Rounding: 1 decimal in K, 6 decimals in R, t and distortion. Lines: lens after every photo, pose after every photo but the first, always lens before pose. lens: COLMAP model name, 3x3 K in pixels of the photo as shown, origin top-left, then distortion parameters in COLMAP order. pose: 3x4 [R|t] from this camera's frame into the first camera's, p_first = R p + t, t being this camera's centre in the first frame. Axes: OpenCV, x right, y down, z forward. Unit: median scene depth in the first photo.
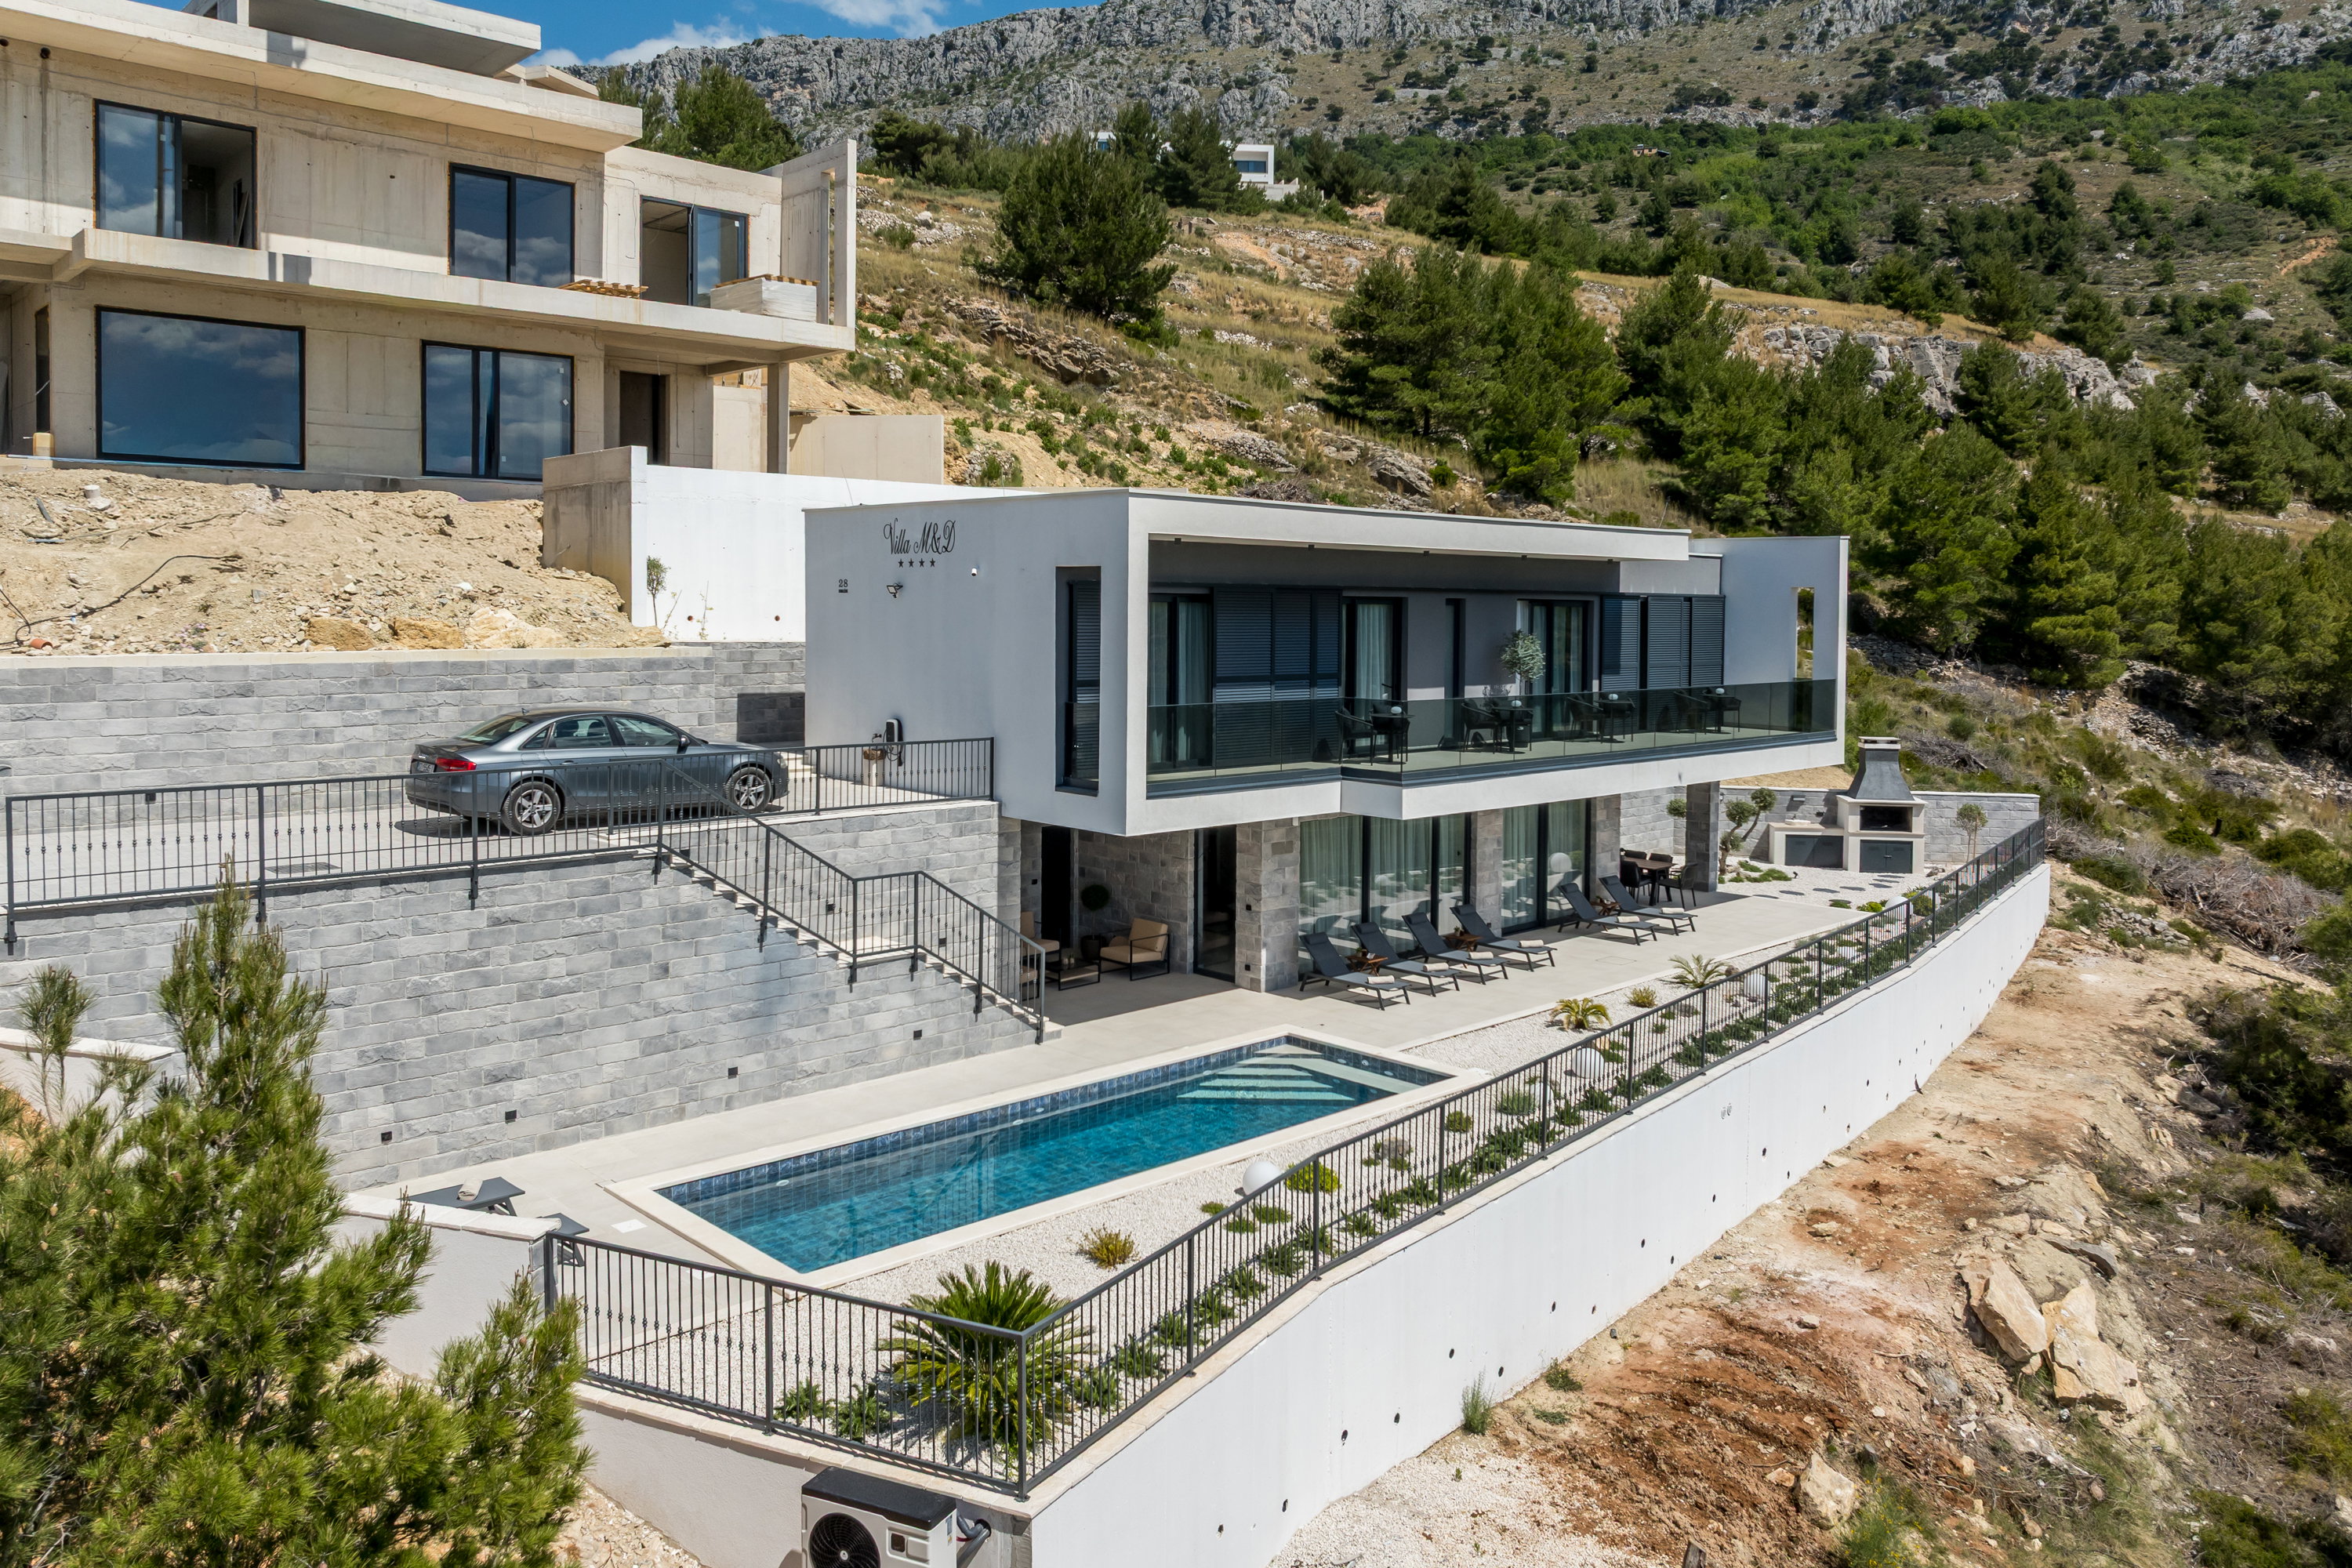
lens RADIAL K [[1675.3, 0, 1180.5], [0, 1675.3, 671.7], [0, 0, 1]] dist [-0.031003, 0.003382]
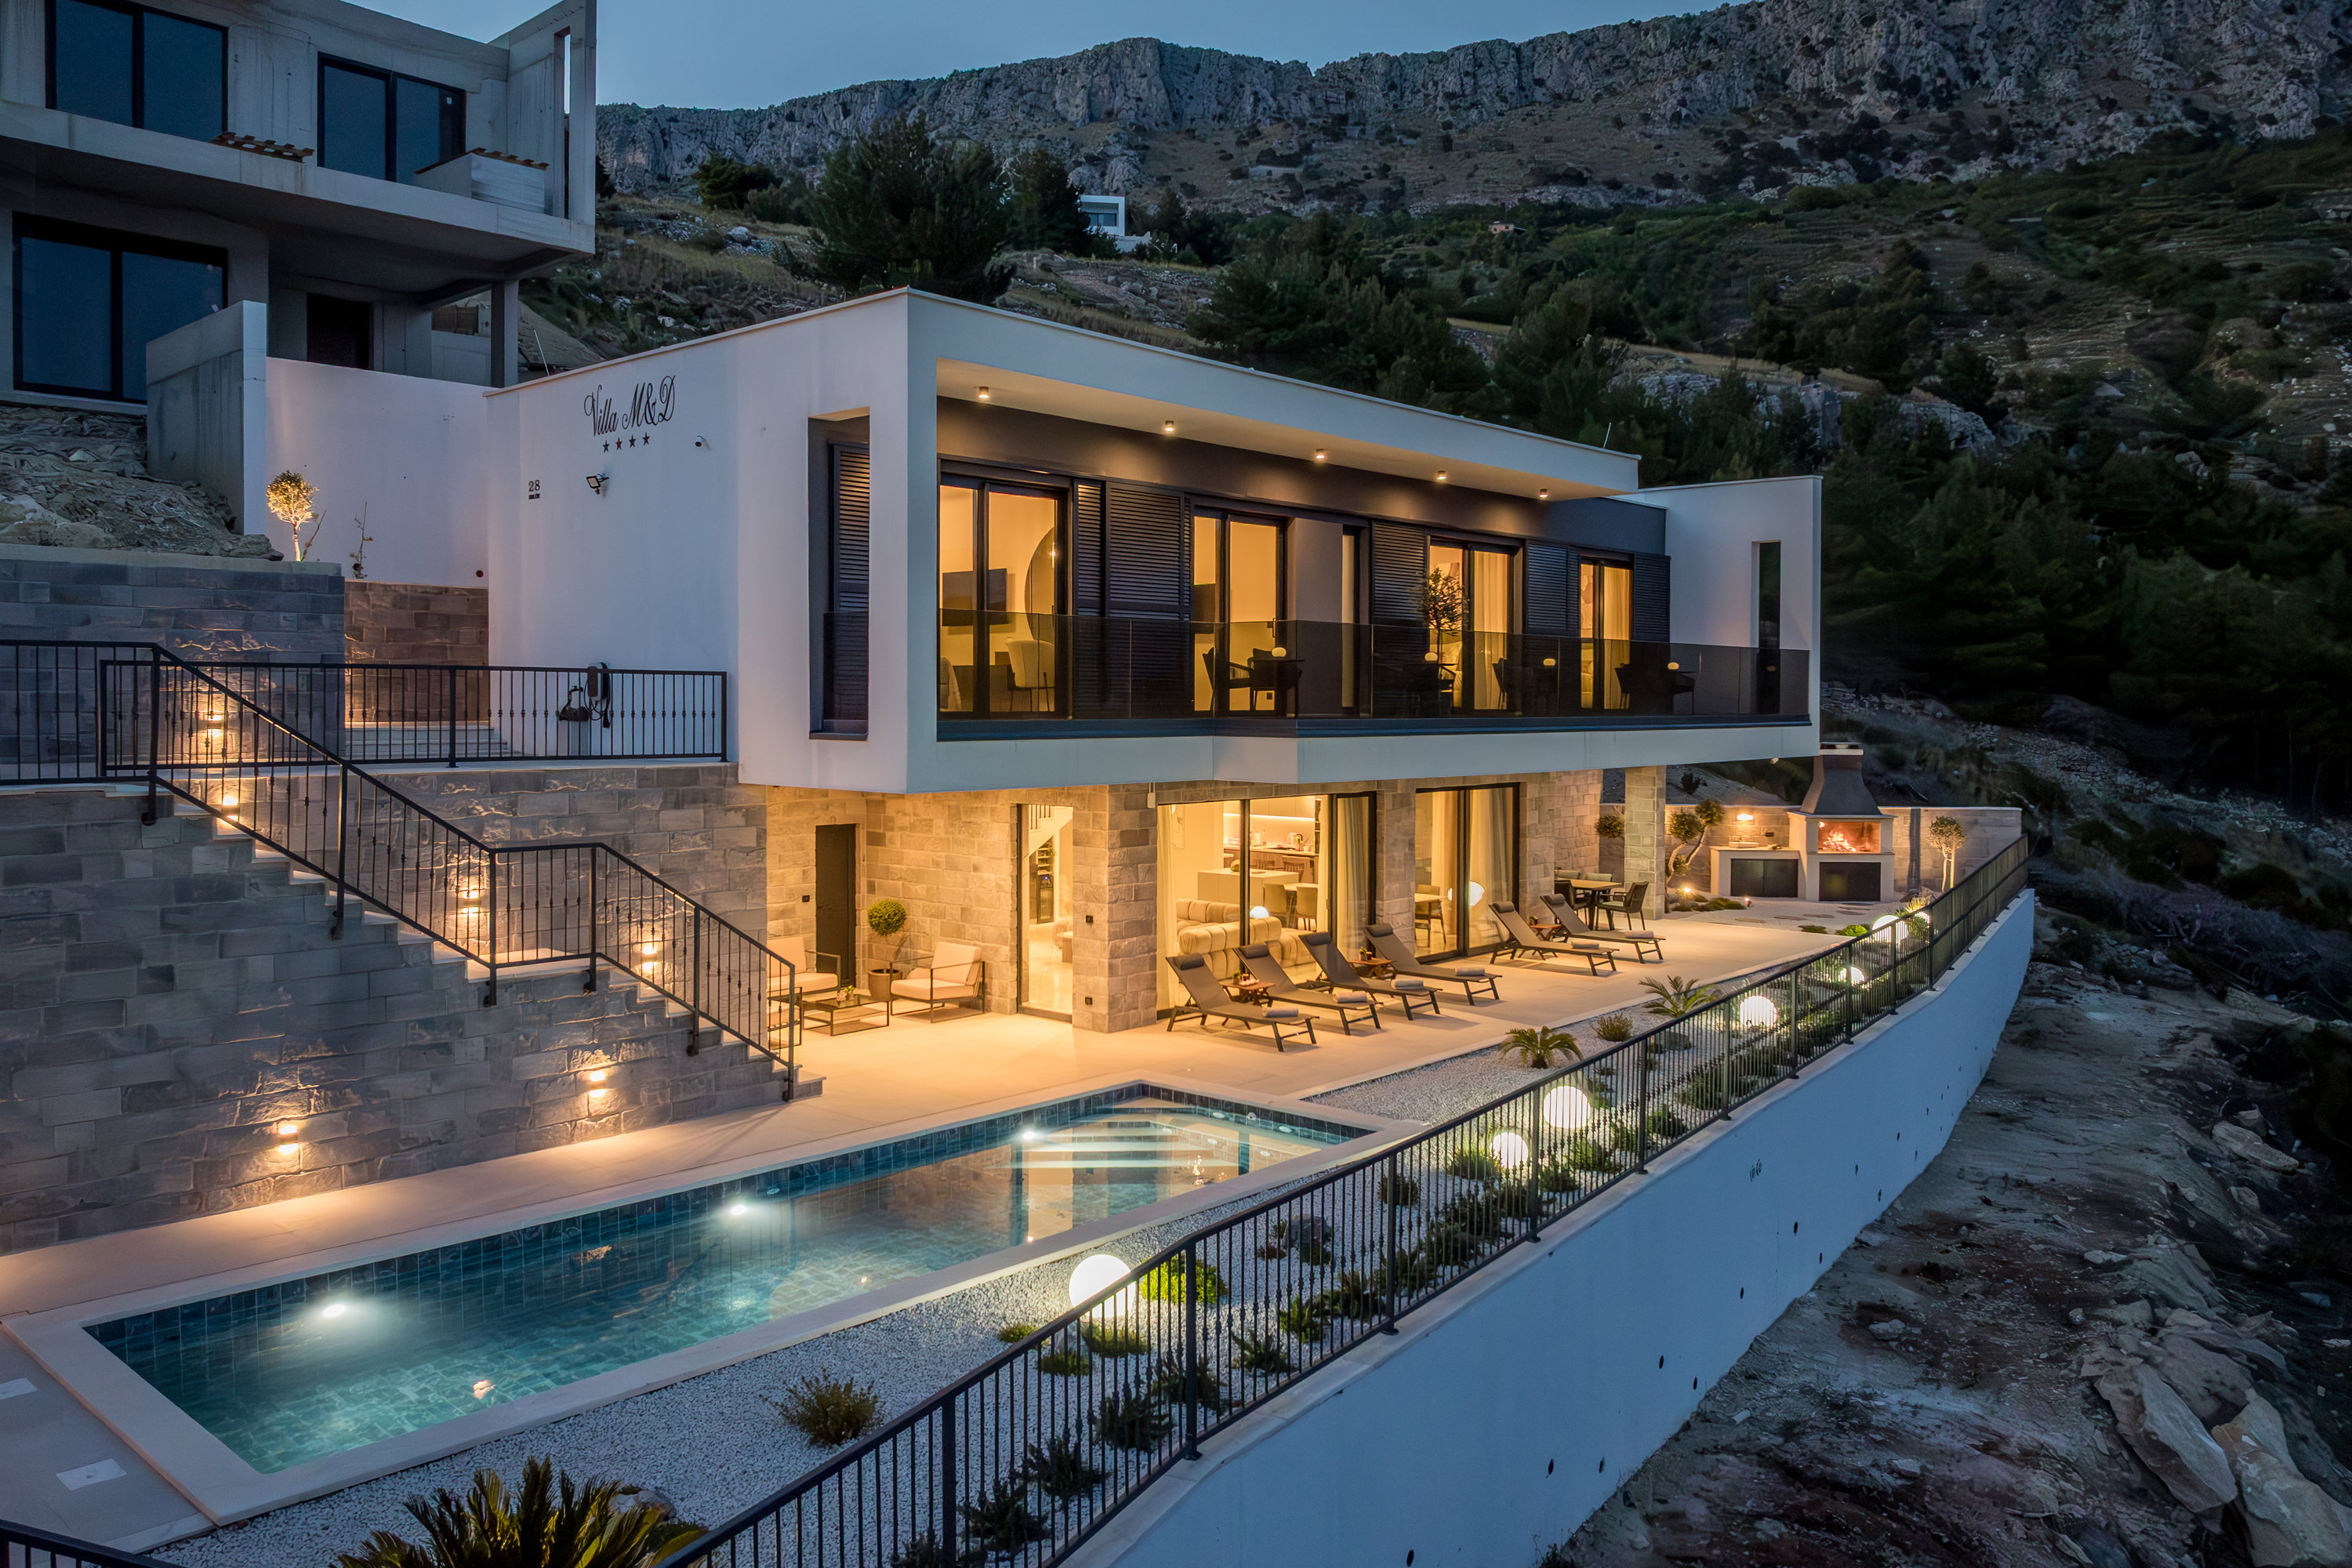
lens RADIAL K [[1730.2, 0, 1149.8], [0, 1730.2, 729.1], [0, 0, 1]] dist [-0.043217, 0.011437]
pose [[0.997736, -0.008567, 0.066697, 0.019814], [0.009916, 0.999752, -0.019925, 0.082450], [-0.066510, 0.020541, 0.997574, 0.265223]]
